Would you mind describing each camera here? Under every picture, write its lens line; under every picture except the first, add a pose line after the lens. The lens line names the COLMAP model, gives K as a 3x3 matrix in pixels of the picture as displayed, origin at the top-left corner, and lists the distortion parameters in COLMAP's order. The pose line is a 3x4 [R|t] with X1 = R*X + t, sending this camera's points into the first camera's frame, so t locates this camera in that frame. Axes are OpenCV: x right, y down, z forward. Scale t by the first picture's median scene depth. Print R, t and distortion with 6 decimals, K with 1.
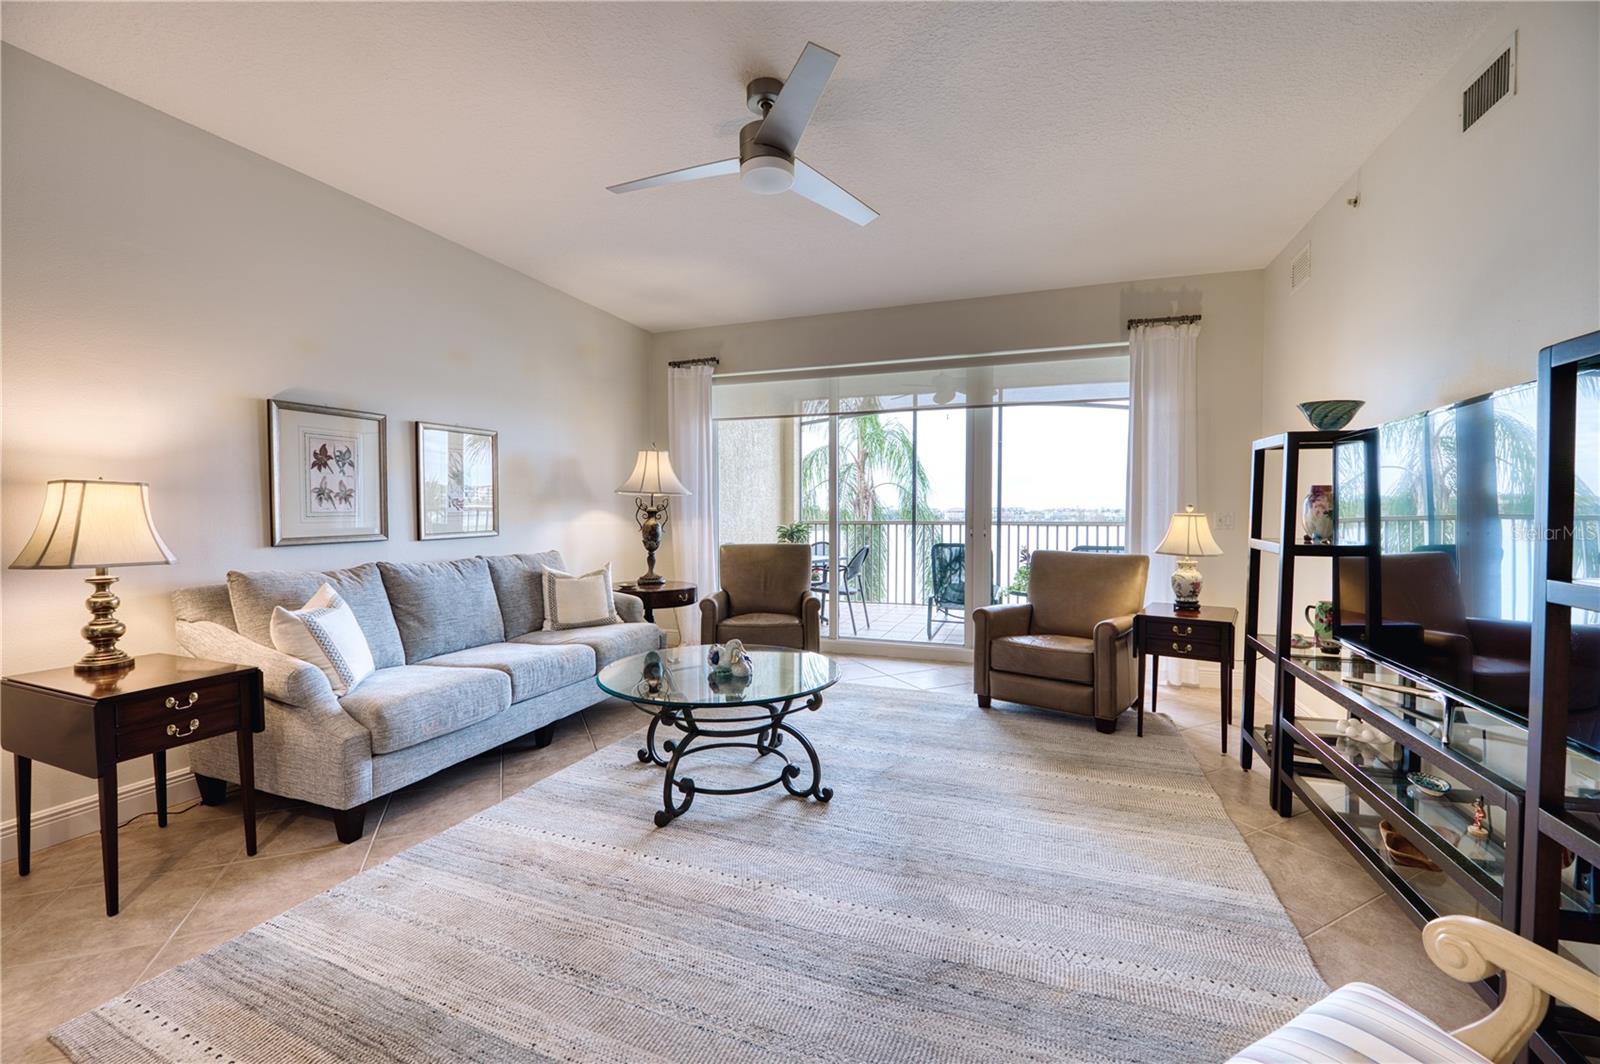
lens RADIAL K [[636.3, 0, 795.8], [0, 636.3, 532.1], [0, 0, 1]] dist [-0.033985, -0.000596]
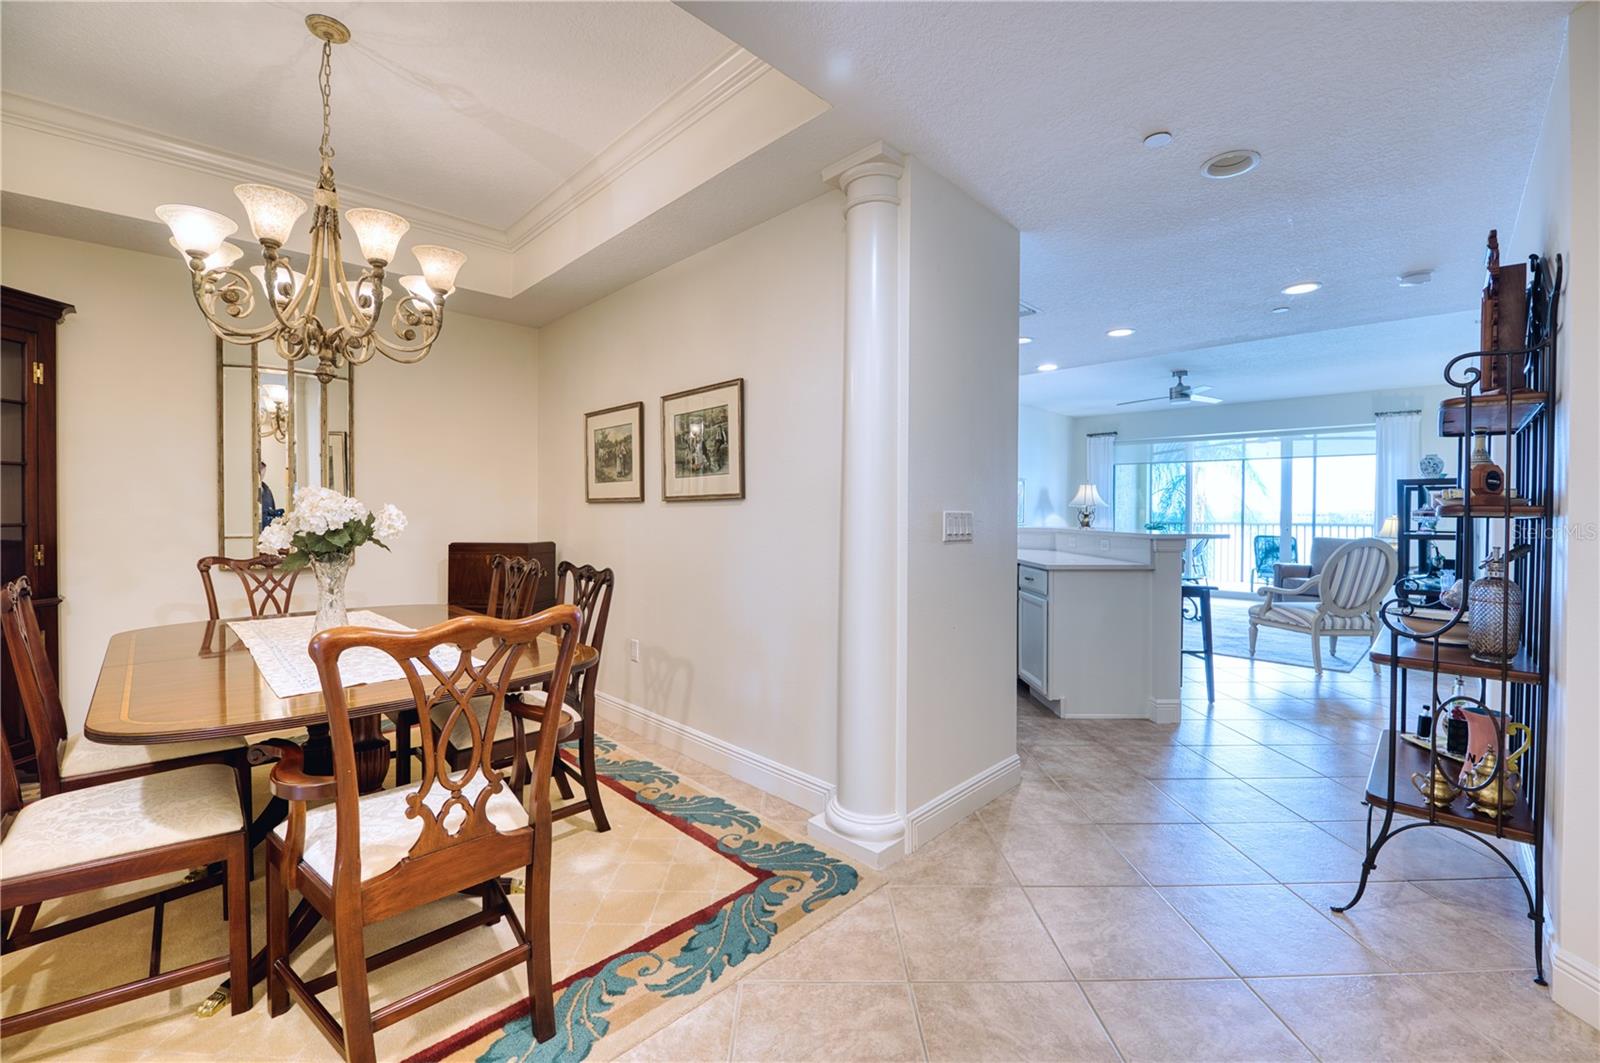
lens RADIAL K [[653.2, 0, 788.0], [0, 653.2, 519.3], [0, 0, 1]] dist [-0.035017, 0.000241]
pose [[0.904381, 0.010244, -0.426604, -0.236071], [-0.020004, 0.999630, -0.018404, 0.044034], [0.426258, 0.025178, 0.904251, -1.425269]]
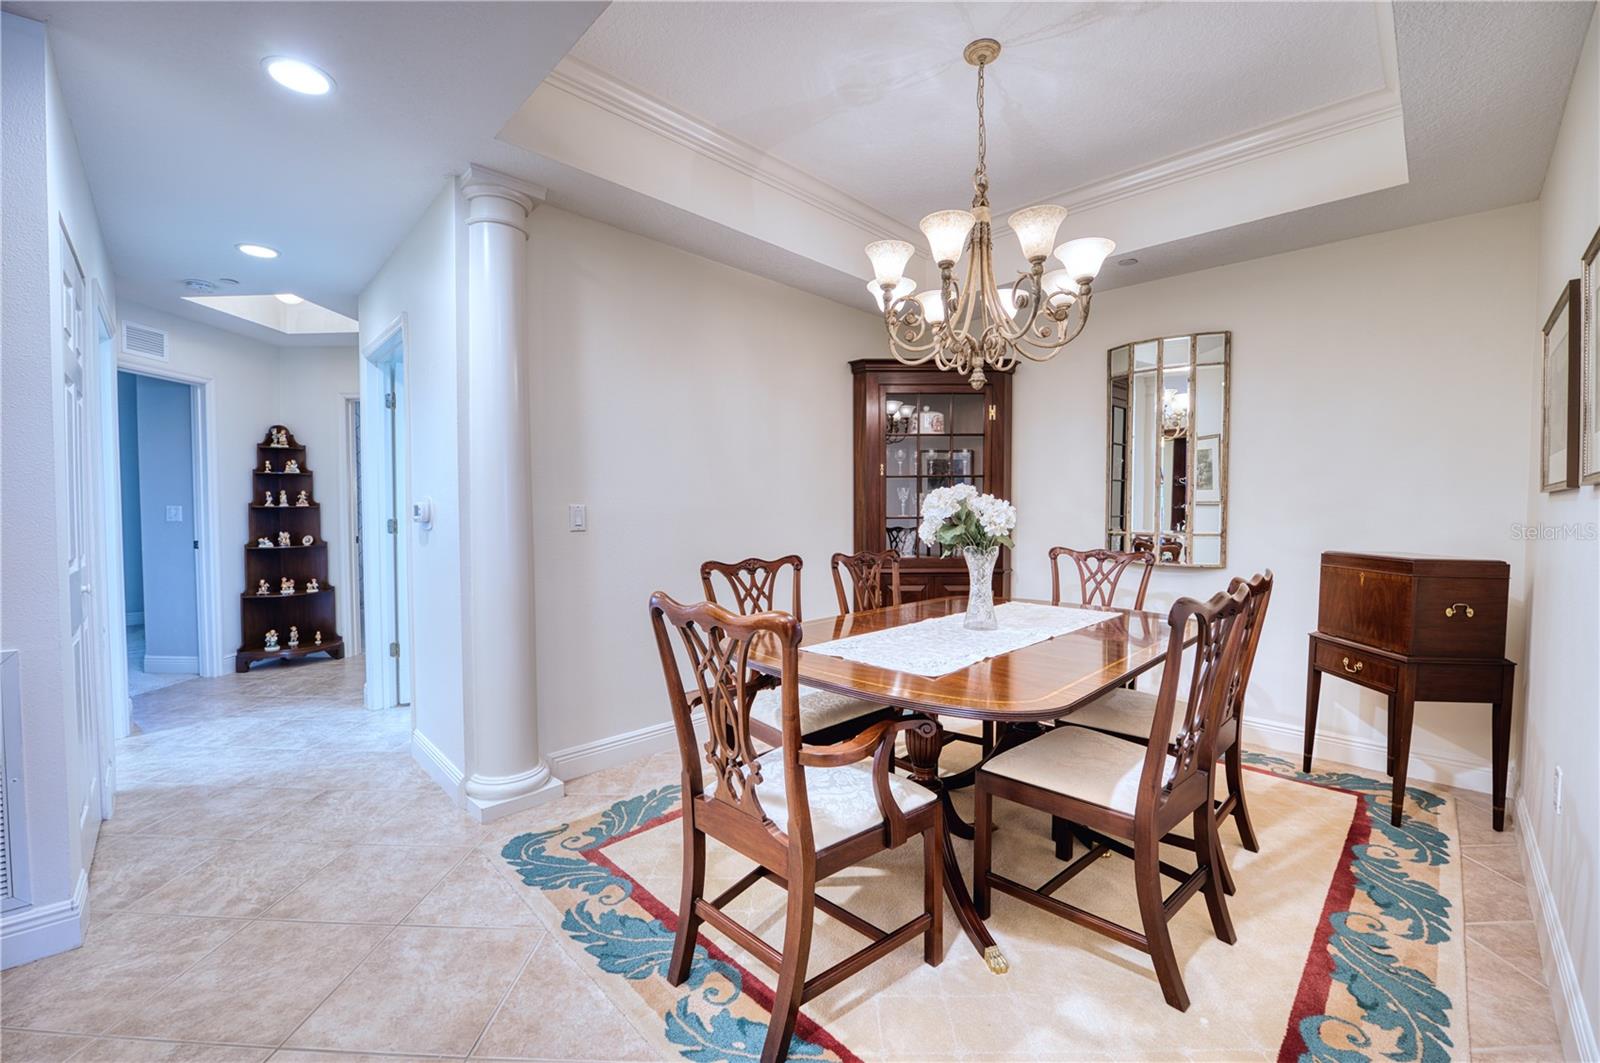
lens RADIAL K [[642.4, 0, 805.7], [0, 642.4, 530.5], [0, 0, 1]] dist [-0.031043, 0.000257]
pose [[-0.415110, 0.035542, -0.909077, -0.223443], [-0.029723, 0.998173, 0.052598, 0.029905], [0.909286, 0.048855, -0.413295, -1.017693]]
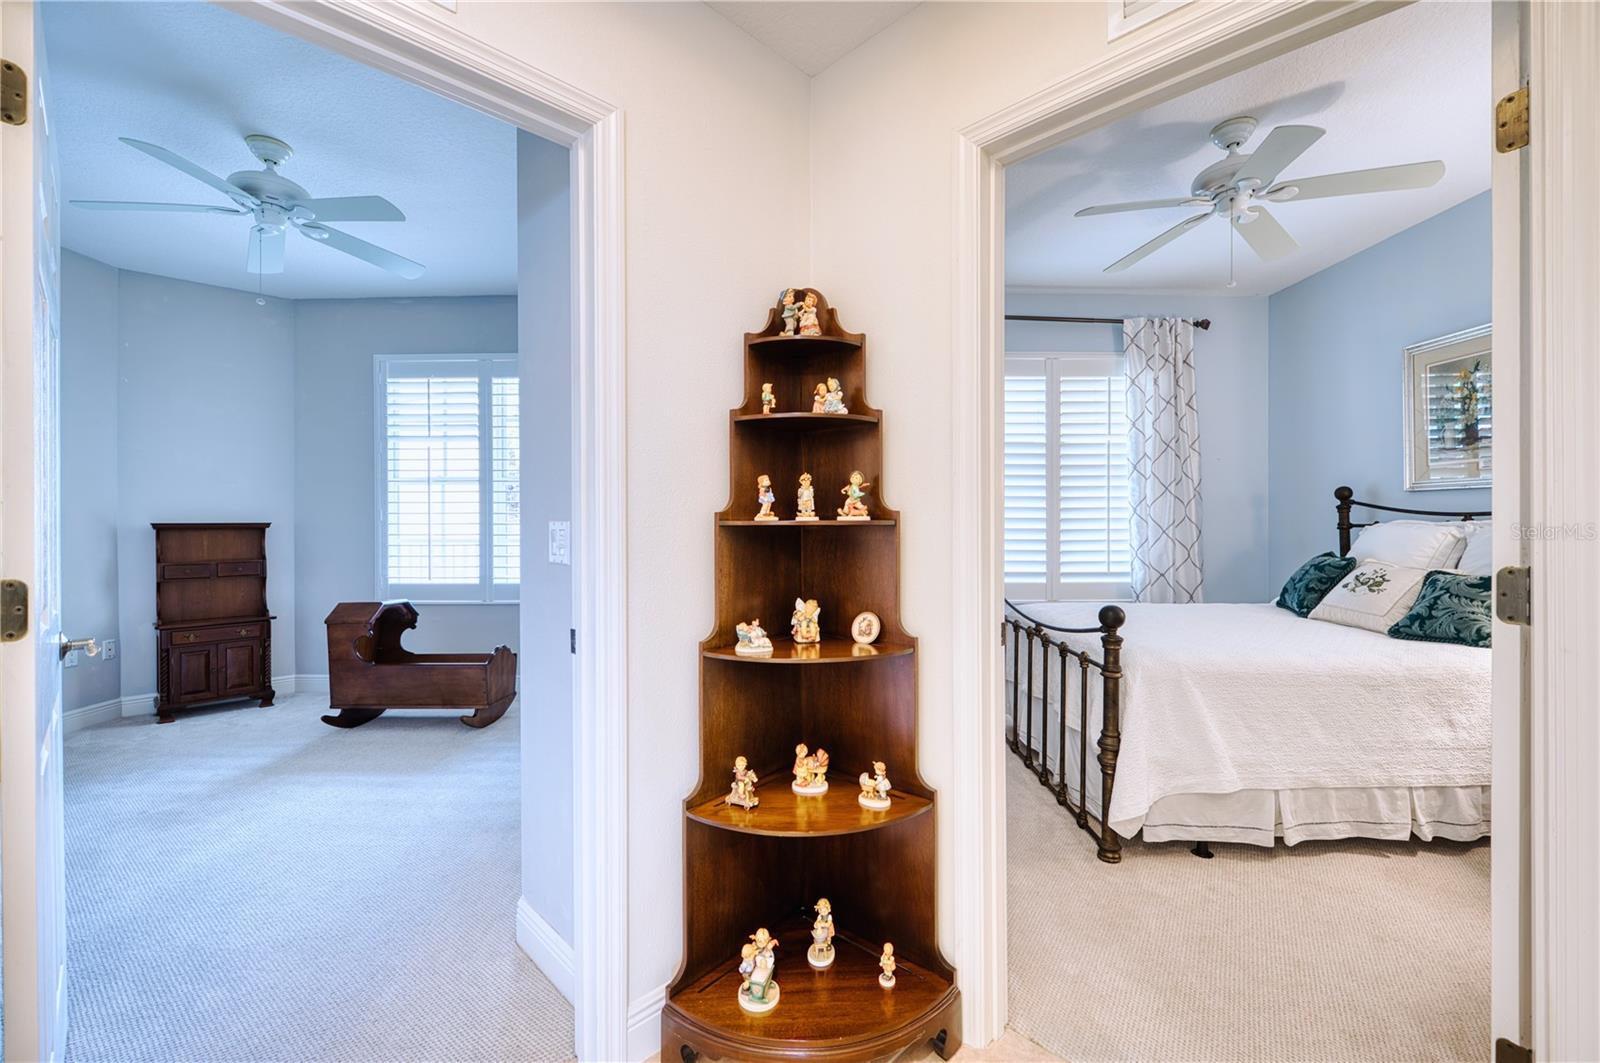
lens RADIAL K [[667.5, 0, 799.2], [0, 667.5, 527.8], [0, 0, 1]] dist [0.000516, -0.011551]
pose [[-0.934871, 0.009094, -0.354871, -0.735885], [-0.004166, 0.999322, 0.036583, 0.064101], [0.354963, 0.035679, -0.934199, -2.006982]]
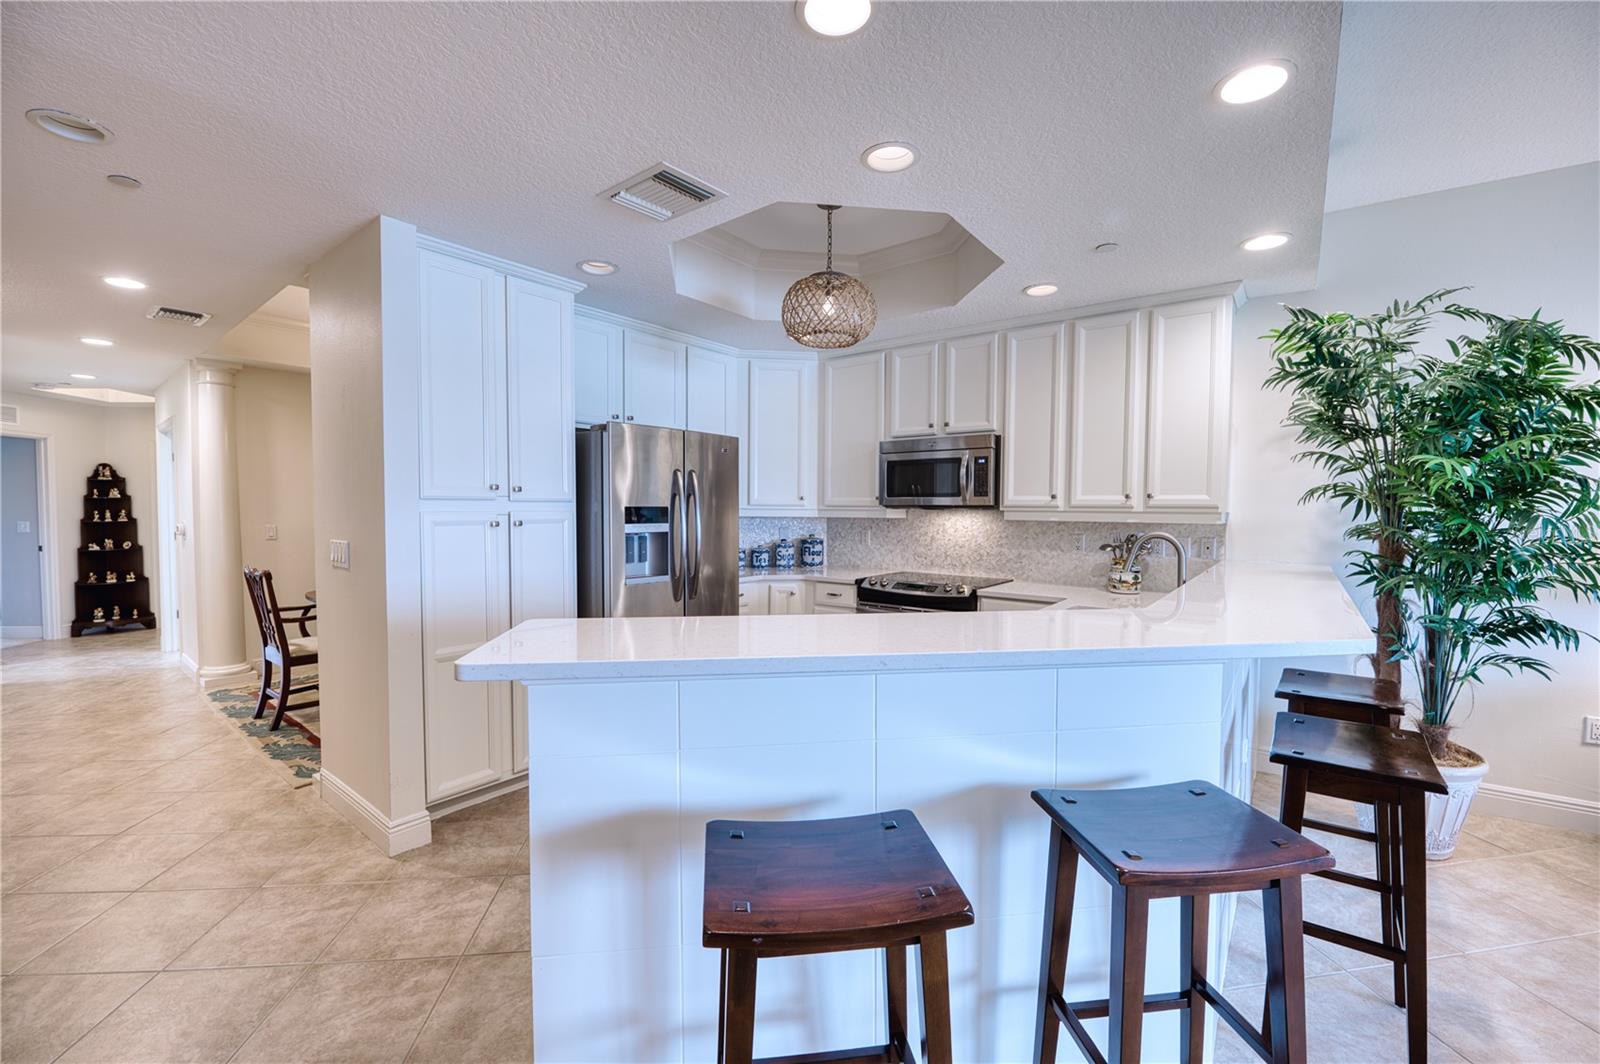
lens RADIAL K [[642.4, 0, 805.7], [0, 642.4, 531.0], [0, 0, 1]] dist [-0.031043, 0.000257]
pose [[-0.290846, 0.036215, -0.956084, 0.134388], [-0.032411, 0.998337, 0.047675, -0.035325], [0.956221, 0.044854, -0.289188, -0.161247]]
